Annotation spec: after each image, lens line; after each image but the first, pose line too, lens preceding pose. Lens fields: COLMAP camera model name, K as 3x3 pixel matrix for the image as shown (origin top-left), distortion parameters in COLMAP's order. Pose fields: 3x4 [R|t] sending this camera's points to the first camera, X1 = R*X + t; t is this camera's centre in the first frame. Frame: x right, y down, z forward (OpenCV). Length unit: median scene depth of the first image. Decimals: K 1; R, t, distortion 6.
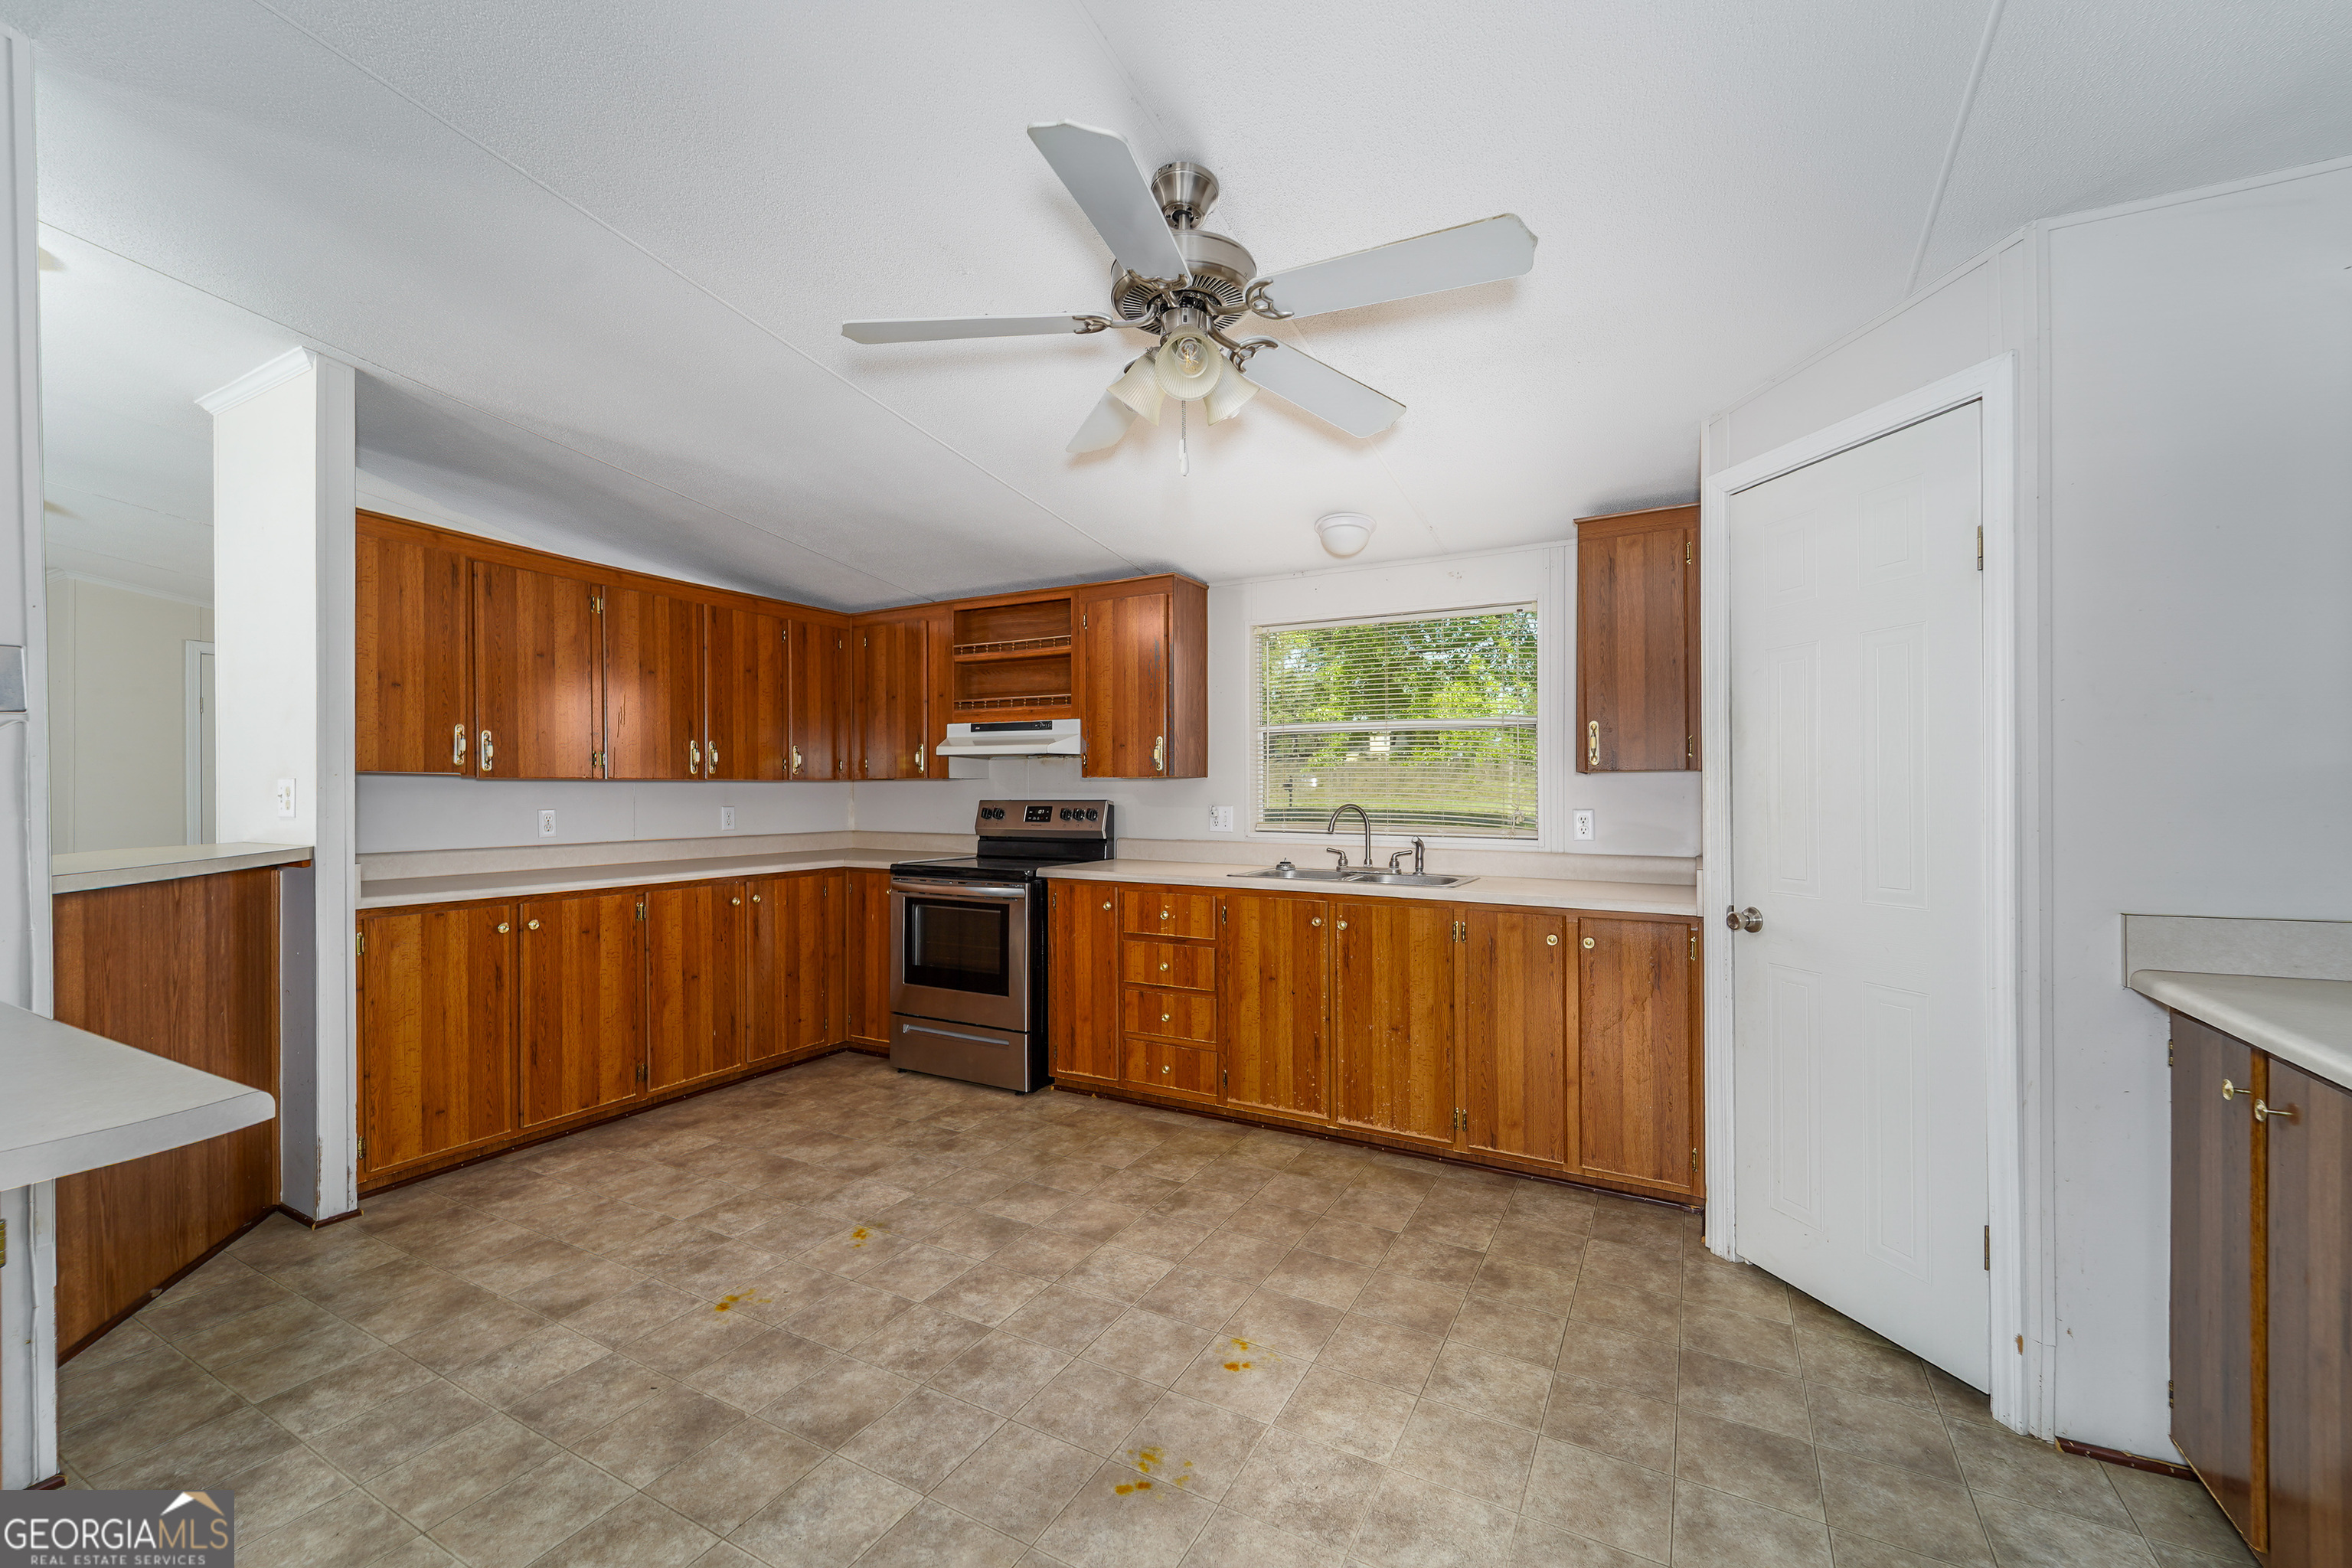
lens RADIAL K [[945.7, 0, 1179.2], [0, 945.7, 775.7], [0, 0, 1]] dist [0.001045, -0.000907]
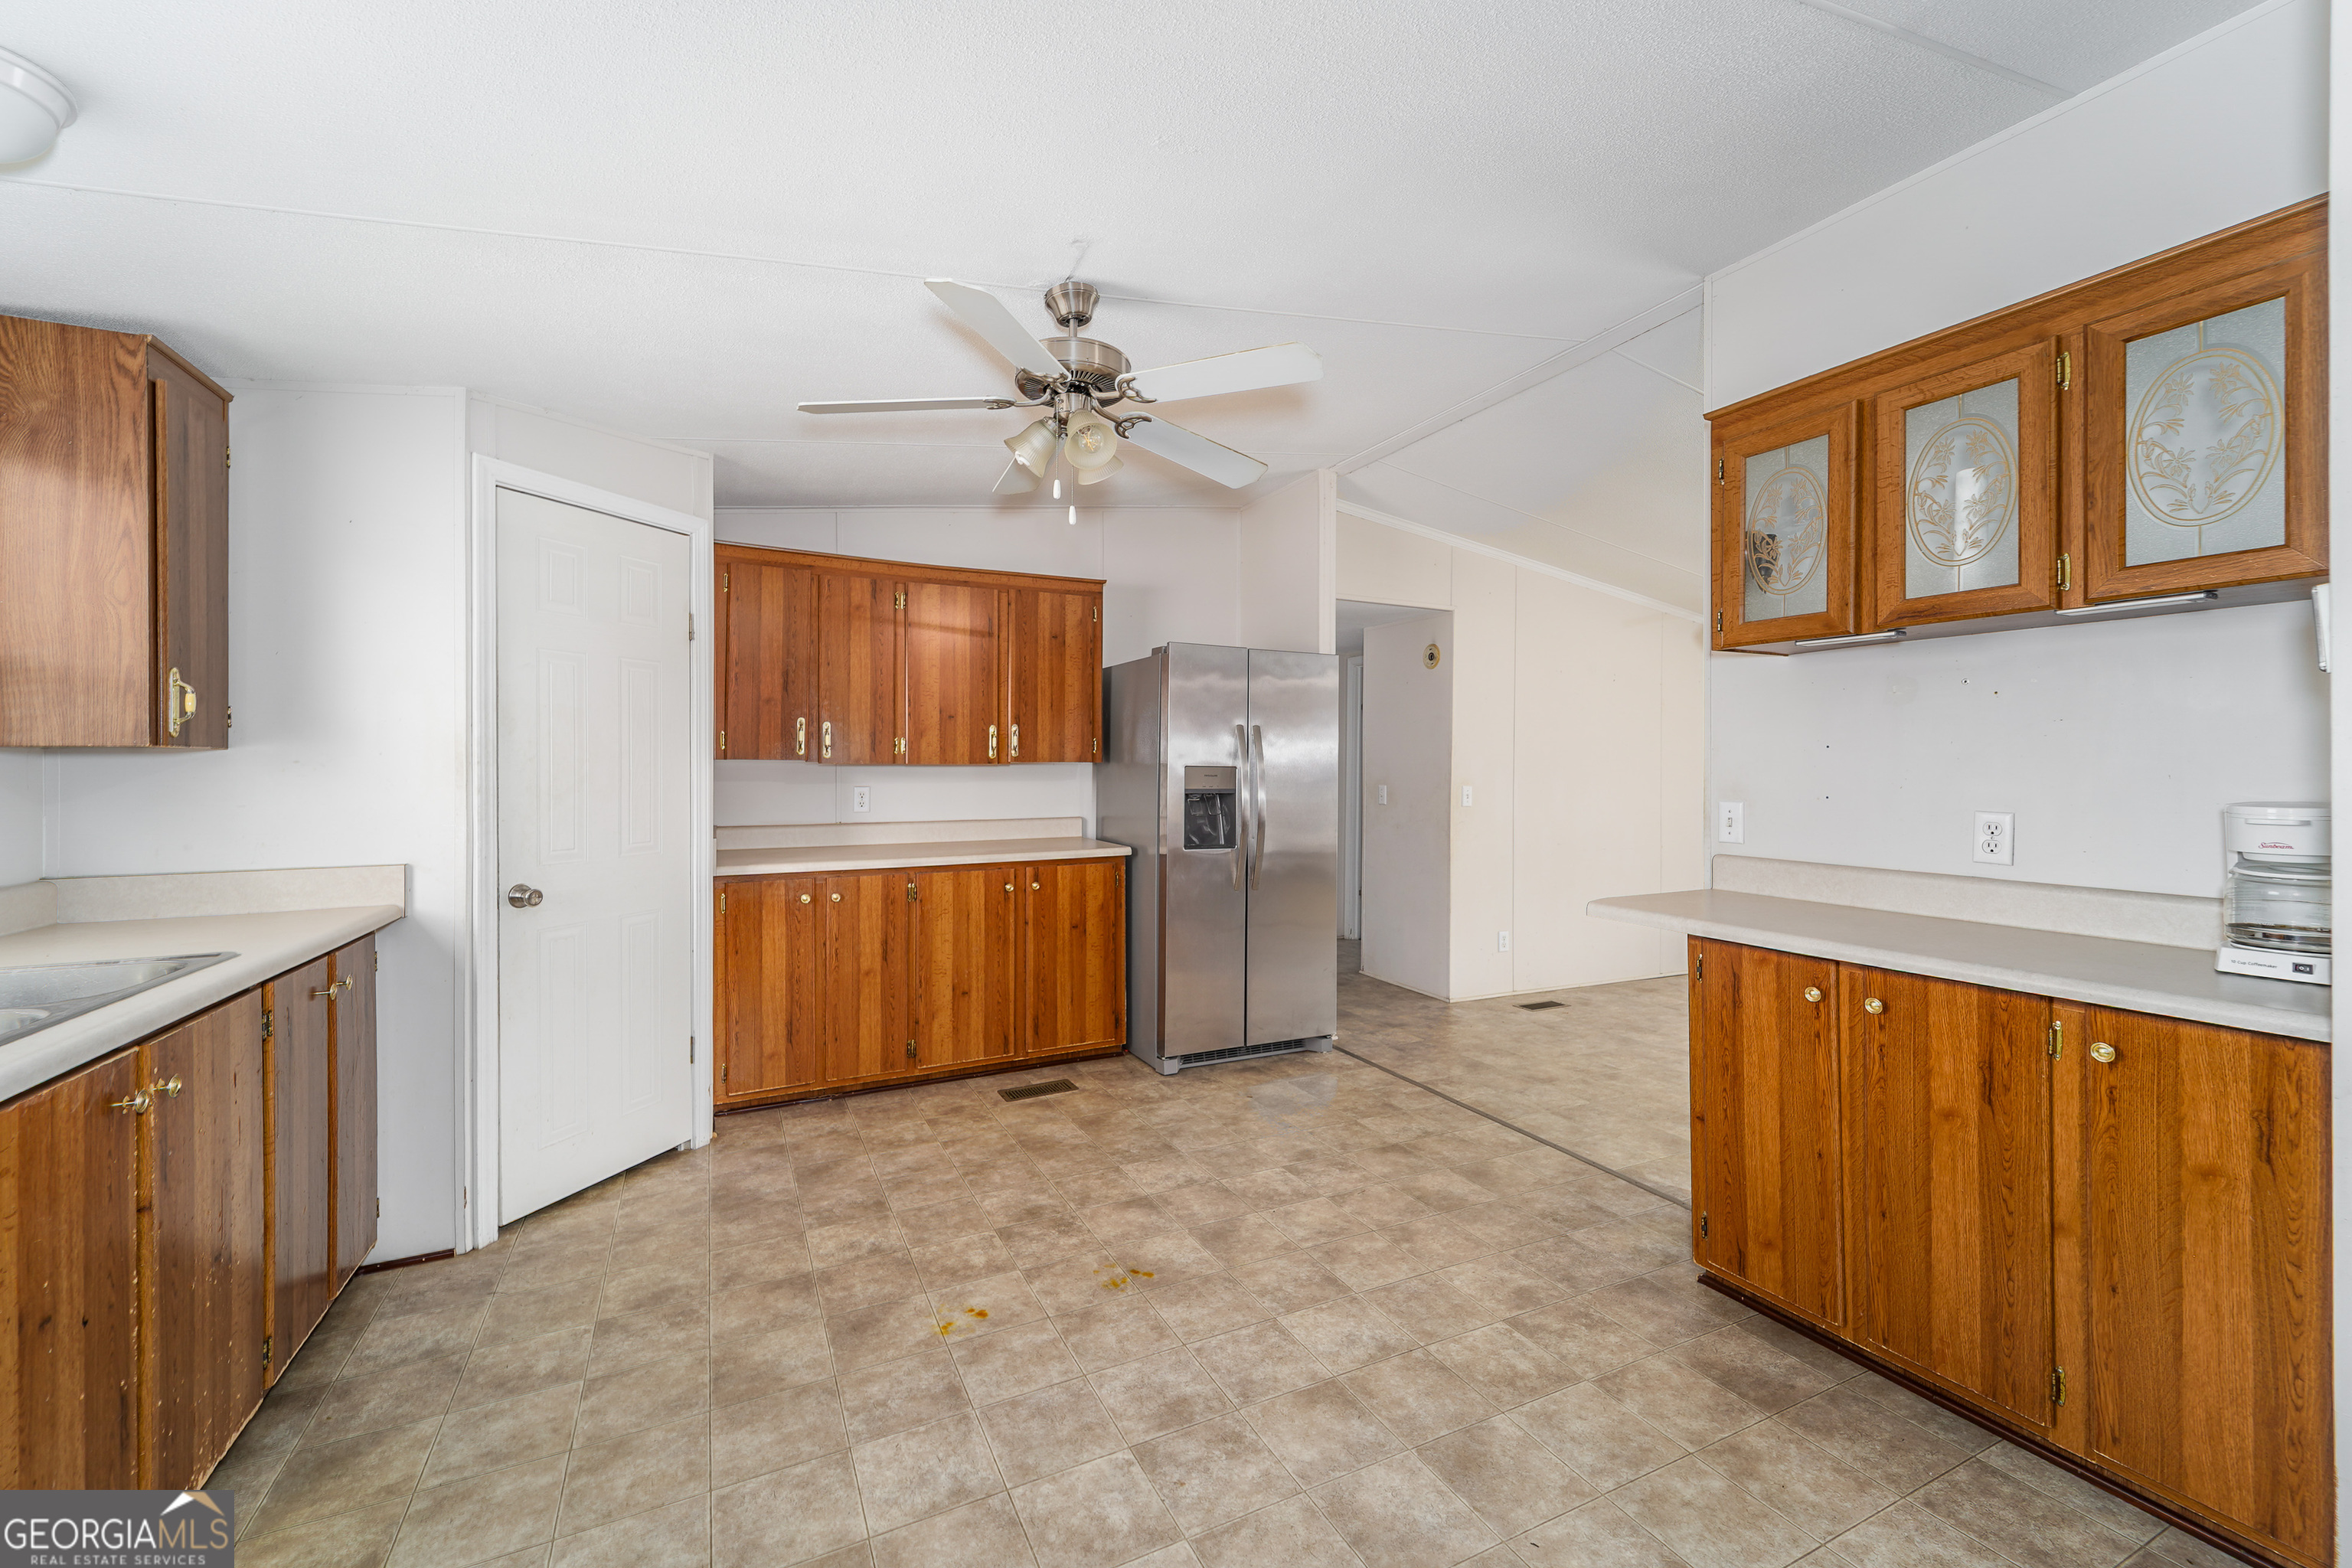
lens RADIAL K [[945.7, 0, 1179.2], [0, 945.7, 775.7], [0, 0, 1]] dist [0.001045, -0.000907]
pose [[-0.821356, -0.003015, 0.570408, -0.743048], [-0.004292, 0.999990, -0.000896, 0.018207], [-0.570400, -0.003184, -0.821361, 1.773592]]
